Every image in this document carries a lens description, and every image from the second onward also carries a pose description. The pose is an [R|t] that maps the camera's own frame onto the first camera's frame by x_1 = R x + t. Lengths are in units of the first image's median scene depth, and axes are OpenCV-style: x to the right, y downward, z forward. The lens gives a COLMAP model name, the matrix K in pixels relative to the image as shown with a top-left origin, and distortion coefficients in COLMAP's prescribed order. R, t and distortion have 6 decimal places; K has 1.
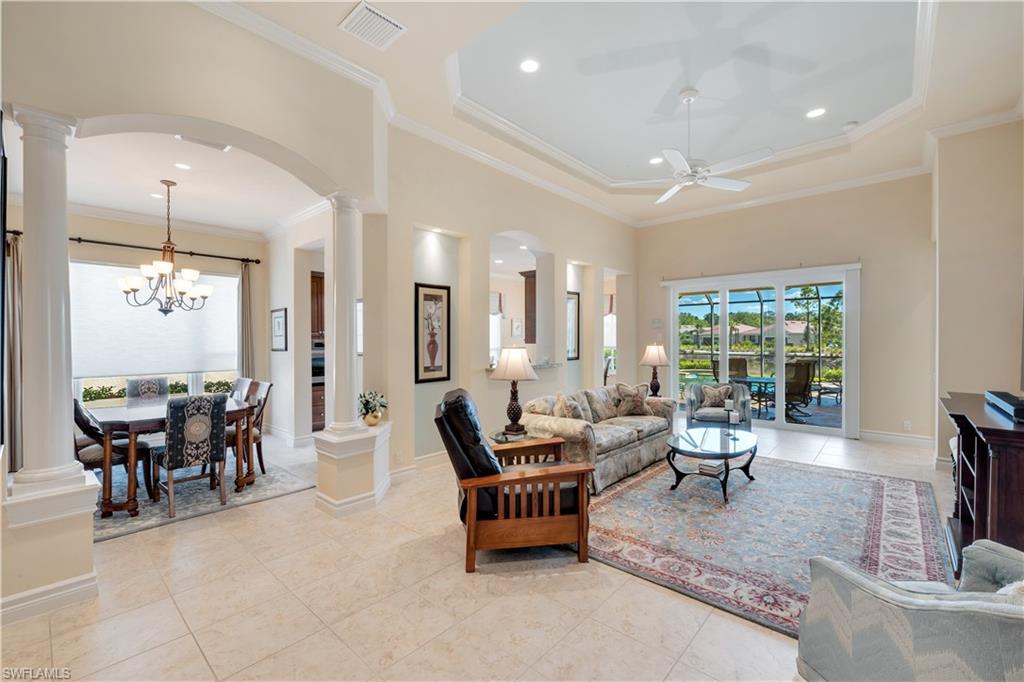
lens RADIAL K [[431.2, 0, 508.5], [0, 431.2, 342.4], [0, 0, 1]] dist [0.001949, 0.000131]
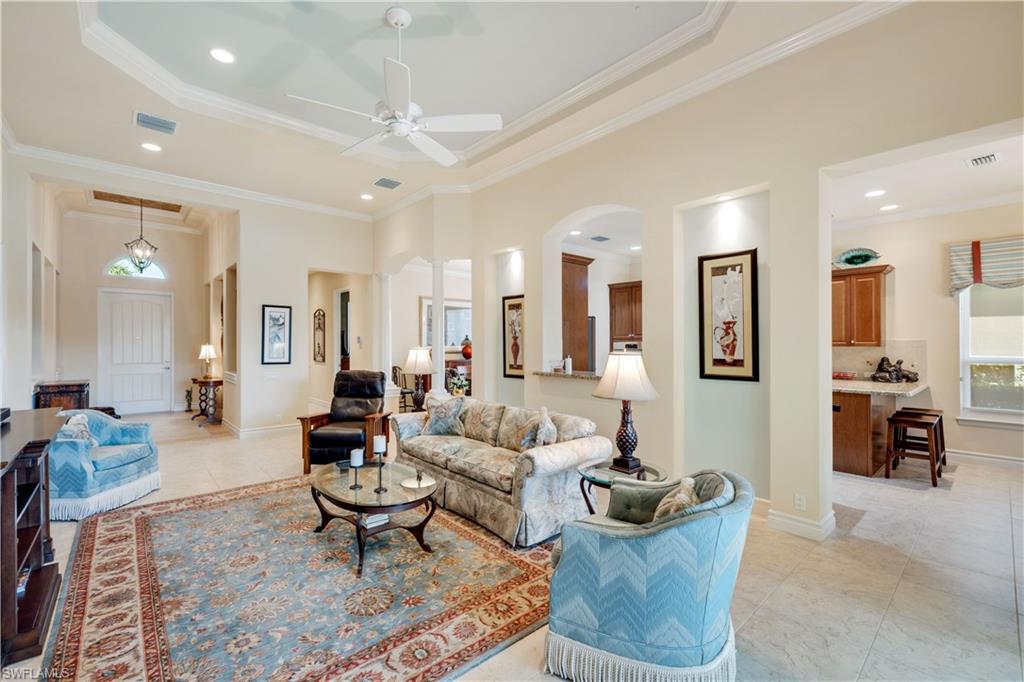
lens RADIAL K [[431.2, 0, 508.5], [0, 431.2, 342.4], [0, 0, 1]] dist [0.001949, 0.000131]
pose [[-0.108679, 0.002127, -0.994075, 1.012028], [-0.003762, 0.999990, 0.002551, -0.008692], [0.994070, 0.004017, -0.108670, 1.128834]]
